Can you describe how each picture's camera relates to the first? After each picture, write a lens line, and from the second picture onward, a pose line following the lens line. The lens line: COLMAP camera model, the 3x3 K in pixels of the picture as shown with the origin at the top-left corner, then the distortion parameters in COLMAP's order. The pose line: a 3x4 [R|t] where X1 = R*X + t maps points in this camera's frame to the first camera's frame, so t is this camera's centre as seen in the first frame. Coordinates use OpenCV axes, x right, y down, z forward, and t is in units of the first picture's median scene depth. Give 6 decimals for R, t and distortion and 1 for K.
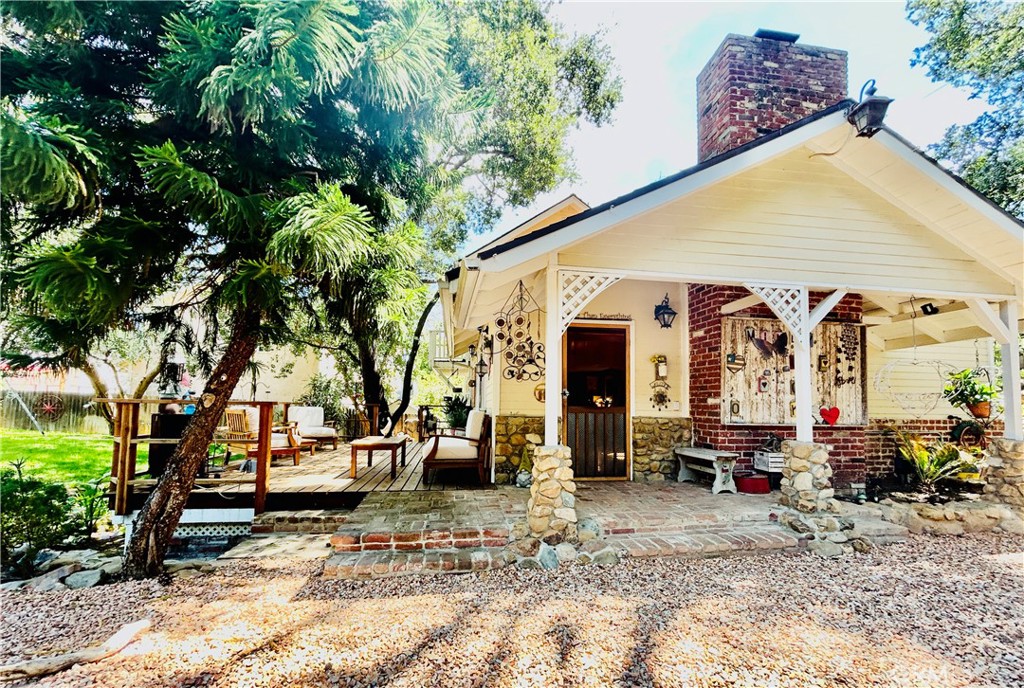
lens RADIAL K [[417.1, 0, 512.0], [0, 417.1, 383.1], [0, 0, 1]] dist [0.001114, 0.000287]
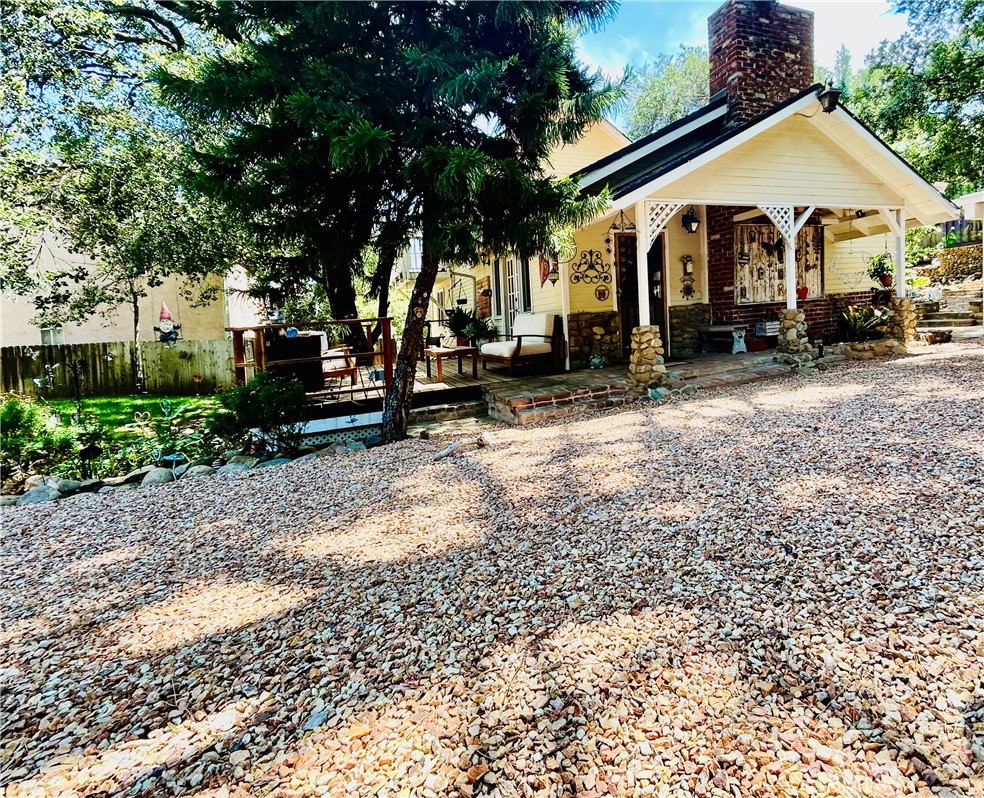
lens RADIAL K [[527.6, 0, 569.9], [0, 527.6, 376.6], [0, 0, 1]] dist [-0.002739, 0.001443]
pose [[0.959633, -0.115857, 0.256284, -0.493127], [0.072965, 0.982570, 0.170975, -0.006583], [-0.271625, -0.145373, 0.951360, -0.536633]]
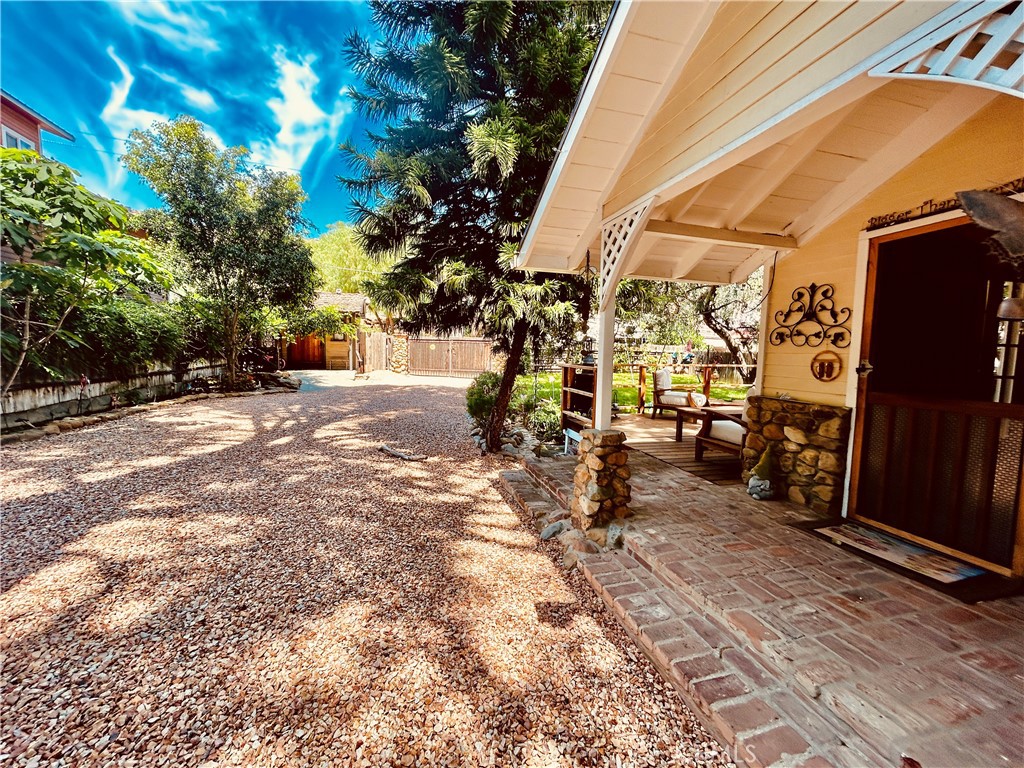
lens RADIAL K [[415.2, 0, 512.0], [0, 415.2, 384.0], [0, 0, 1]] dist [0.000636, -0.000007]
pose [[0.127274, 0.068816, -0.989478, 0.692935], [0.034461, 0.996681, 0.073749, -0.012532], [0.991269, -0.043485, 0.124480, 0.516822]]
